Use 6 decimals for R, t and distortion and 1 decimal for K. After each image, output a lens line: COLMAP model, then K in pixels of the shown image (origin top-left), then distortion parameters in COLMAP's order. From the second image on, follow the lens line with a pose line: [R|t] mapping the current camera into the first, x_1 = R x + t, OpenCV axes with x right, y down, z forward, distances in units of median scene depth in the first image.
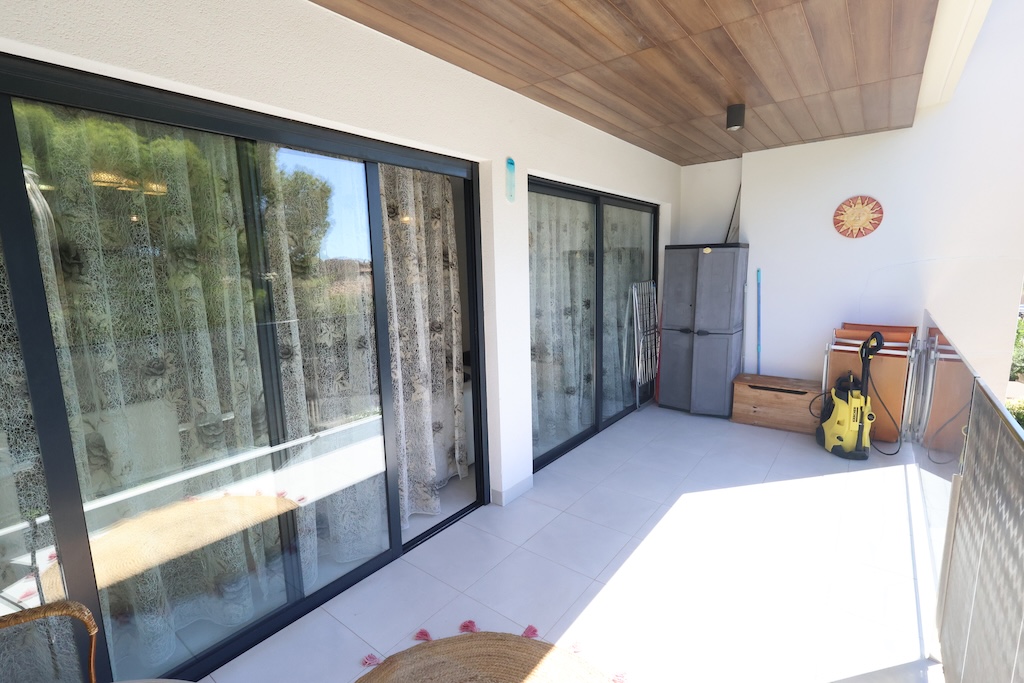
lens RADIAL K [[471.3, 0, 510.6], [0, 471.3, 344.1], [0, 0, 1]] dist [-0.004289, 0.001063]
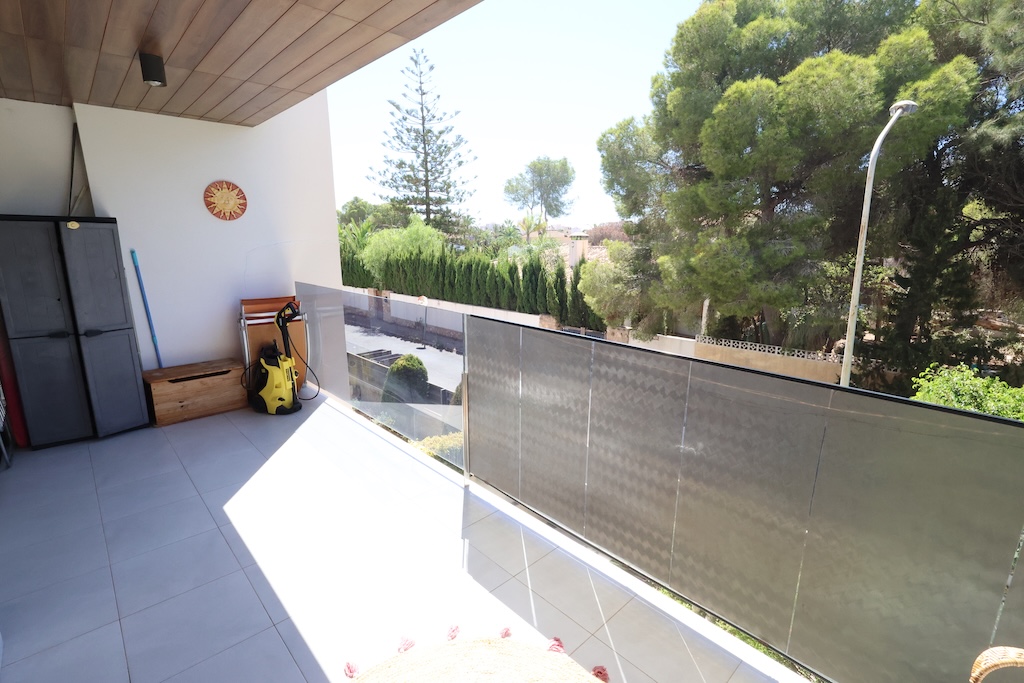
lens RADIAL K [[471.3, 0, 510.6], [0, 471.3, 344.1], [0, 0, 1]] dist [-0.004289, 0.001063]
pose [[0.151849, -0.195866, 0.968802, -0.270360], [0.156655, 0.972549, 0.172070, -0.035127], [-0.975910, 0.125639, 0.178364, 0.217385]]
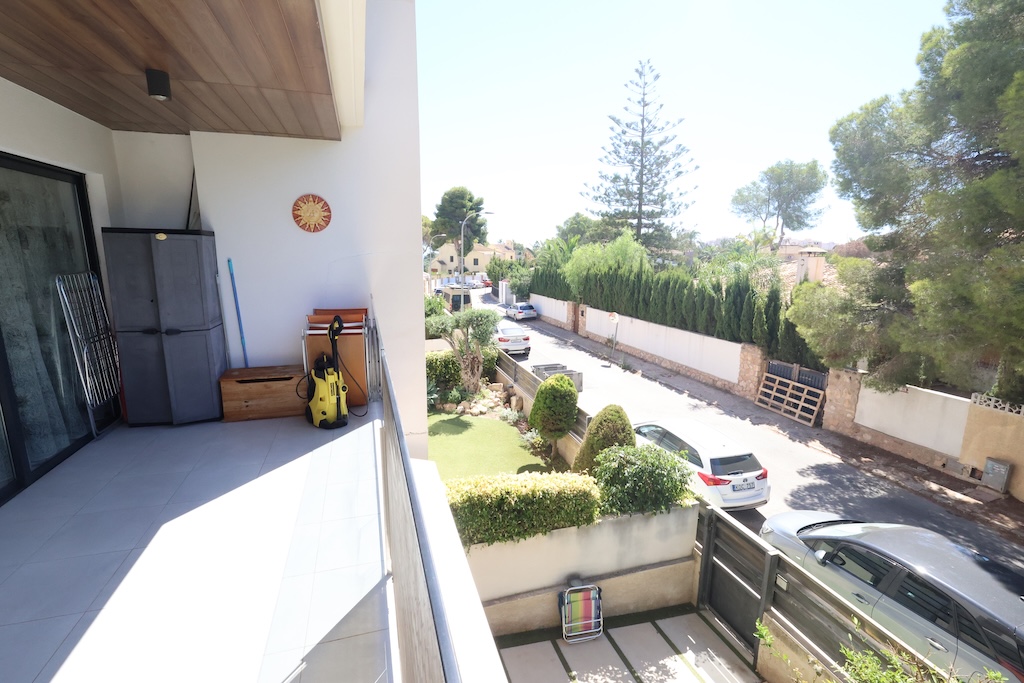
lens RADIAL K [[470.9, 0, 507.0], [0, 470.9, 344.5], [0, 0, 1]] dist [-0.000357, 0.001767]
pose [[0.573219, -0.132047, 0.808692, 0.060672], [0.111149, 0.990338, 0.082921, -0.004515], [-0.811829, 0.042354, 0.582358, -0.010546]]
